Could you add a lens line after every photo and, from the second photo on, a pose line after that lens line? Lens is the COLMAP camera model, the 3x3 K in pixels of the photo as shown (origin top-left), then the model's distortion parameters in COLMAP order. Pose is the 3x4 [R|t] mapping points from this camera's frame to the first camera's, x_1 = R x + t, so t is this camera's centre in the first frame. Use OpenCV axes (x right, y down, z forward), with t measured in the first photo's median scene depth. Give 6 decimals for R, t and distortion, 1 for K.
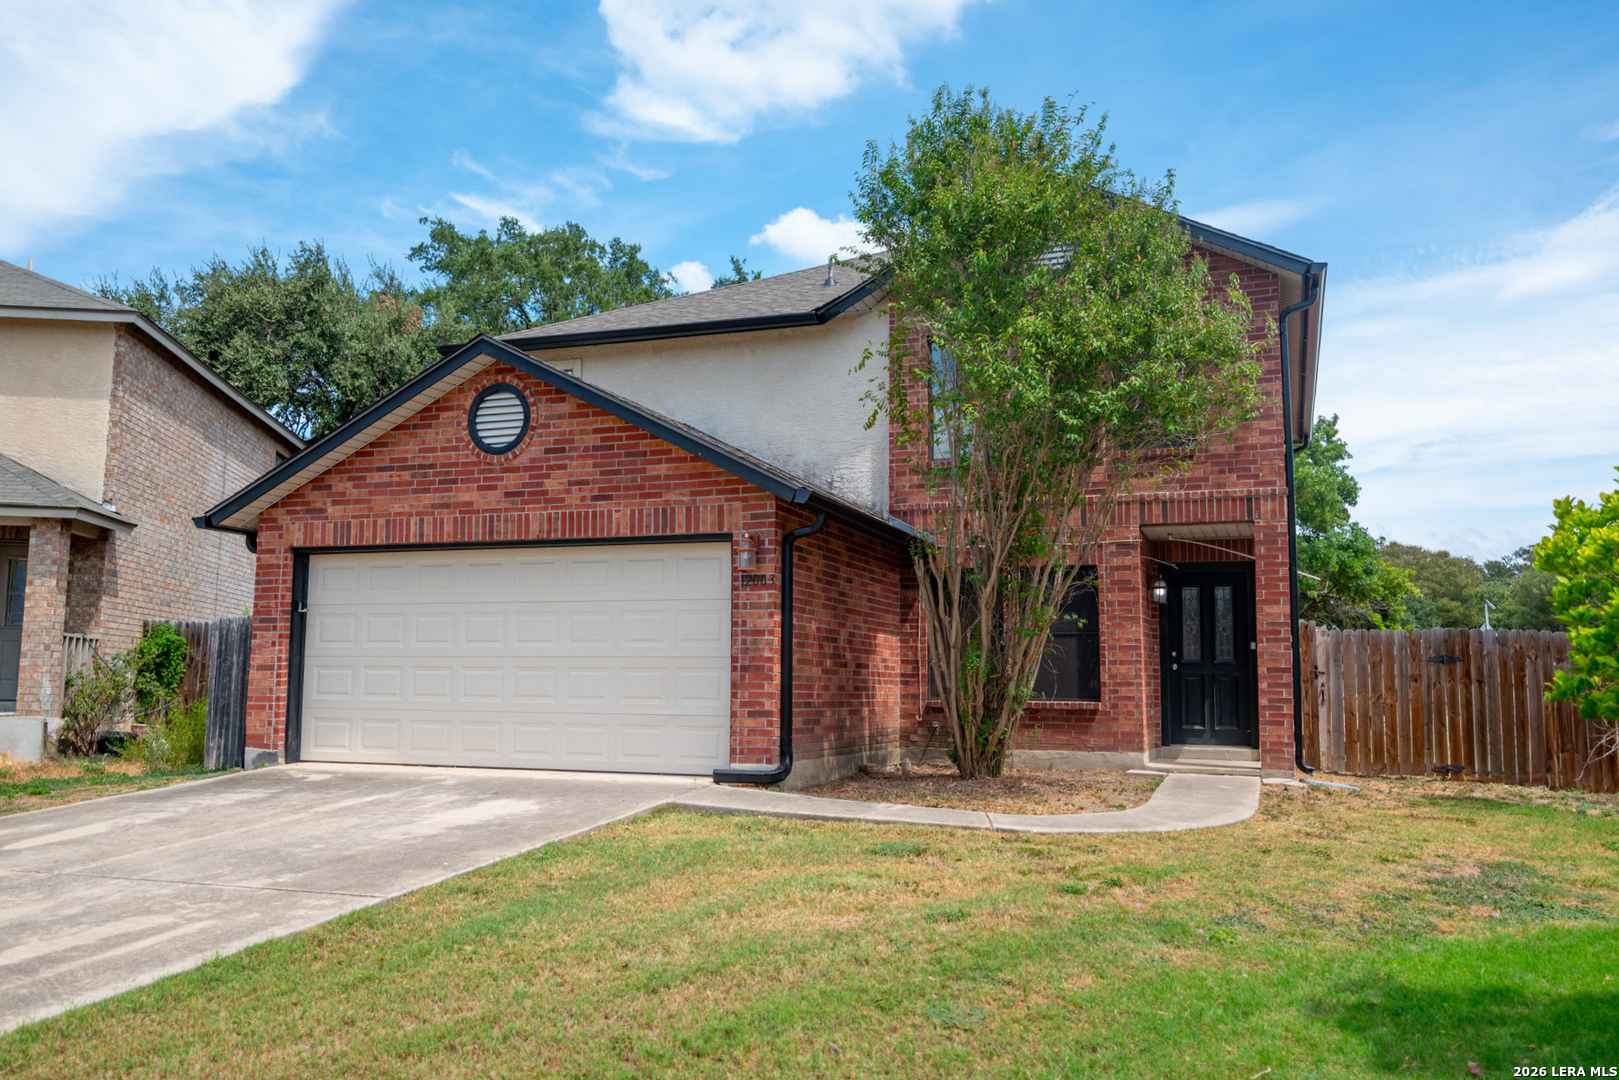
lens RADIAL K [[1319.3, 0, 809.5], [0, 1319.3, 540.0], [0, 0, 1]] dist [0.002166, 0.000721]
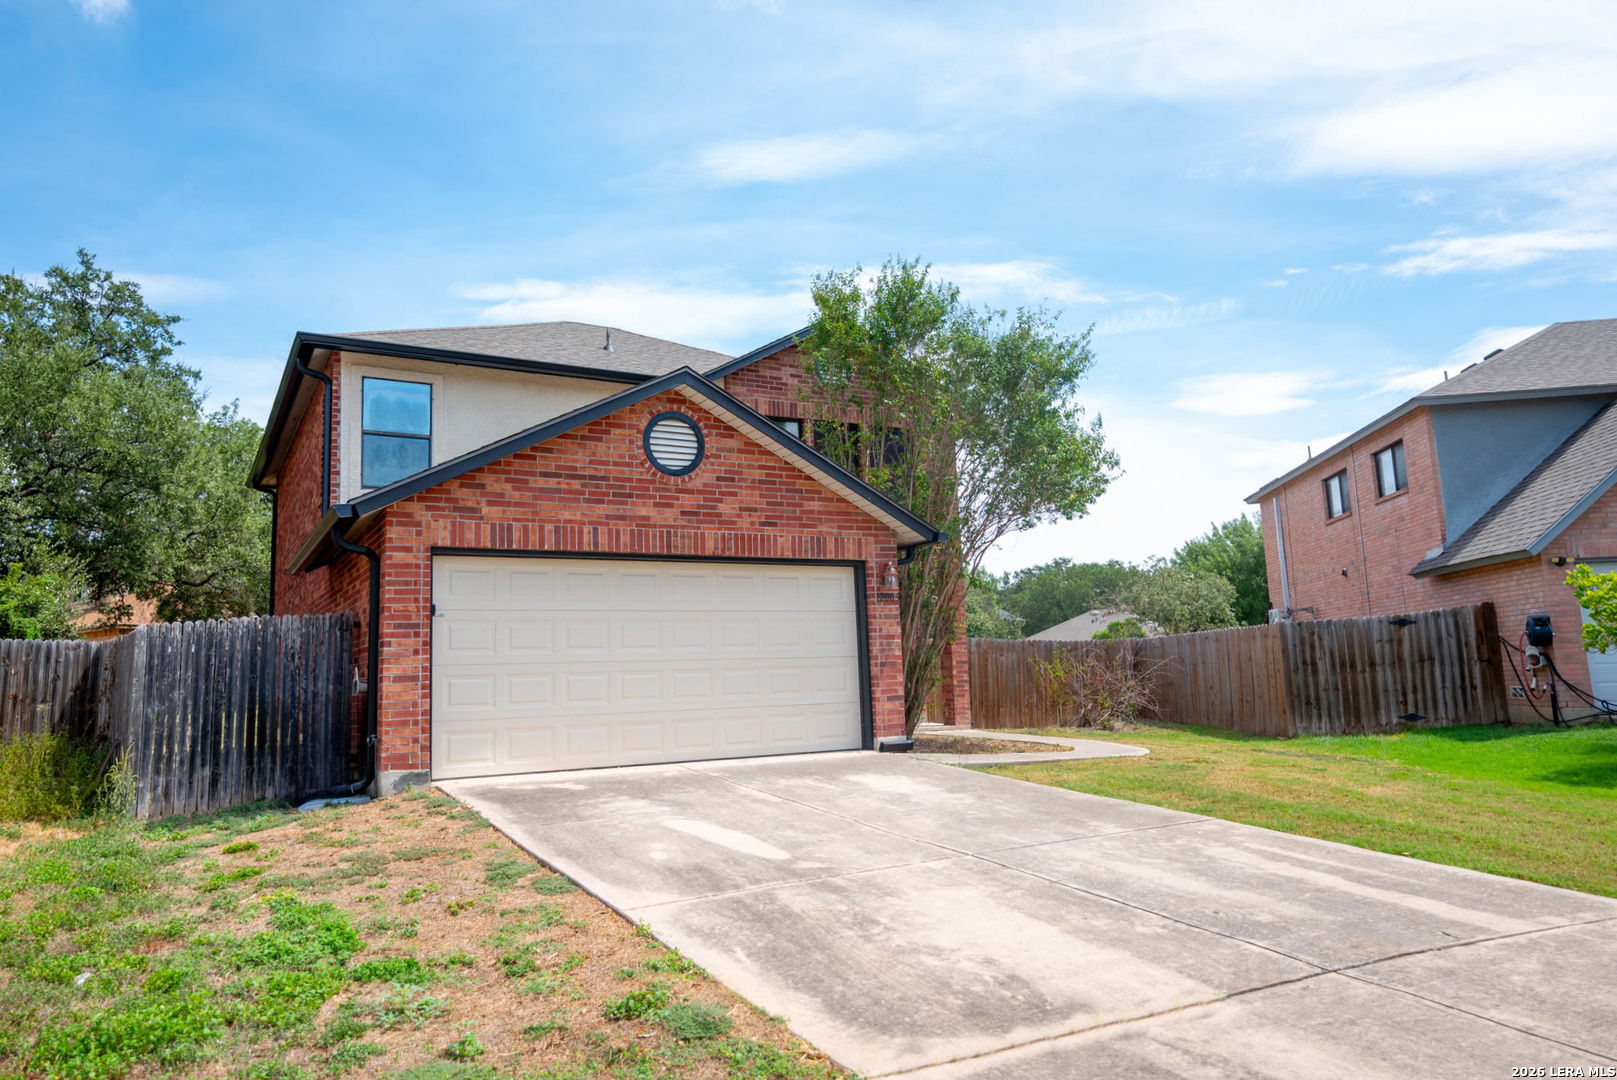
lens RADIAL K [[1067.2, 0, 808.5], [0, 1067.2, 540.0], [0, 0, 1]] dist [-0.004347, -0.001047]
pose [[0.640569, 0.069468, 0.764752, -0.833987], [-0.042973, 0.997582, -0.054622, 0.031953], [-0.766697, 0.002125, 0.642006, 0.340809]]
